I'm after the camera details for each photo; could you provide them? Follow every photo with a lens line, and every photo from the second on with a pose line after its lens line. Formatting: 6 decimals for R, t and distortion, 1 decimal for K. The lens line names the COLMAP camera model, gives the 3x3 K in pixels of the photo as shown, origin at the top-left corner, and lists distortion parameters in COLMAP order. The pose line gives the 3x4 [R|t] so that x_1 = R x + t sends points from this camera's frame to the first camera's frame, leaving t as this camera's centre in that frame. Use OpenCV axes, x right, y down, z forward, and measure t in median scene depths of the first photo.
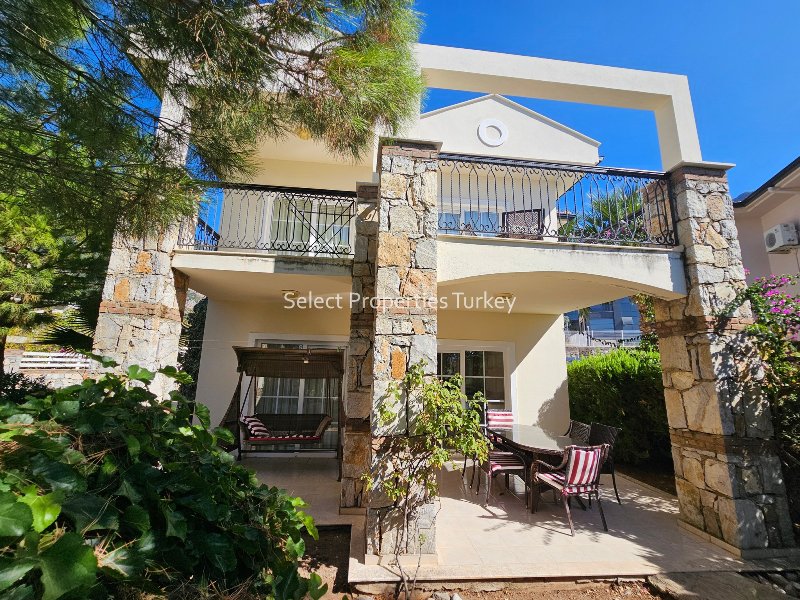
lens RADIAL K [[326.7, 0, 396.7], [0, 326.7, 303.2], [0, 0, 1]] dist [-0.001401, 0.000028]
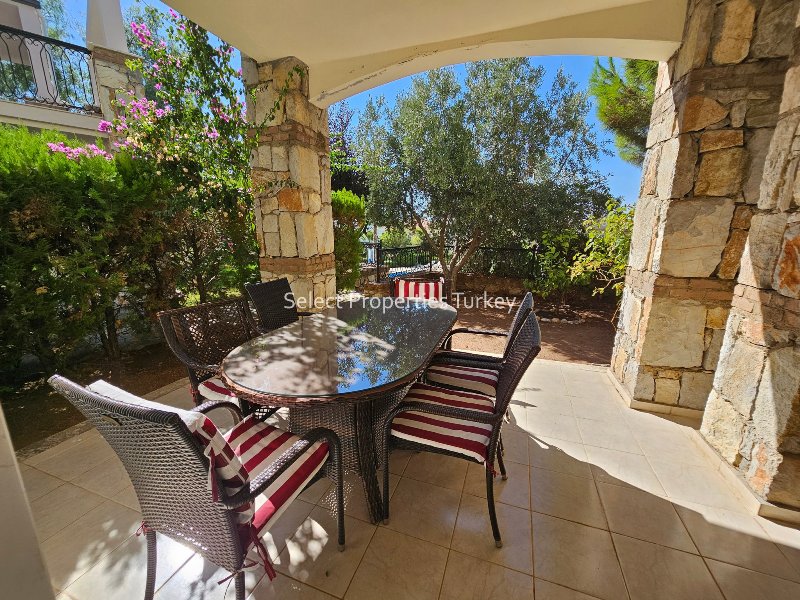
lens RADIAL K [[326.7, 0, 401.0], [0, 326.7, 304.8], [0, 0, 1]] dist [-0.001401, 0.000028]
pose [[-0.903631, -0.122438, 0.410438, 0.269046], [-0.105556, 0.992375, 0.063640, 0.466837], [-0.415101, 0.014183, -0.909665, 1.858697]]
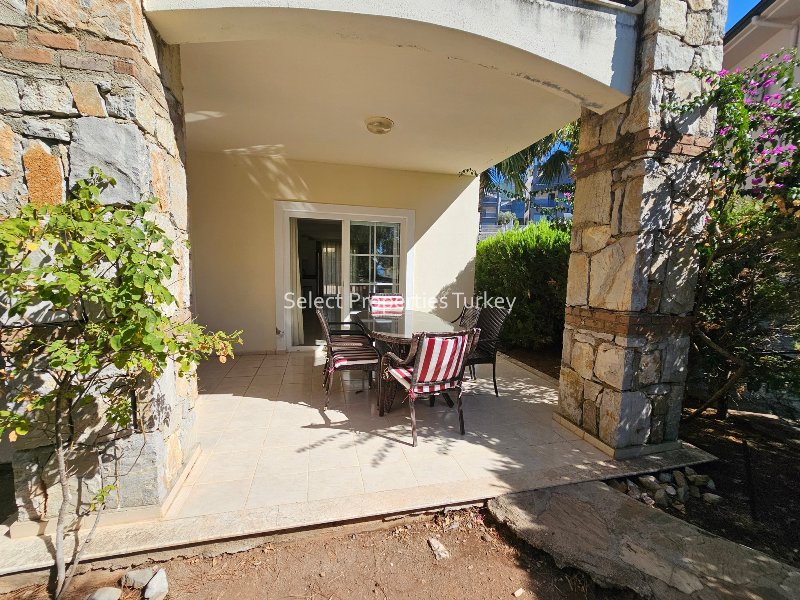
lens RADIAL K [[326.7, 0, 398.8], [0, 326.7, 303.4], [0, 0, 1]] dist [-0.001401, 0.000028]
pose [[0.989716, -0.018892, 0.141790, 0.393958], [-0.024872, 0.953412, 0.300644, 0.181806], [-0.140864, -0.301079, 0.943138, 0.395956]]
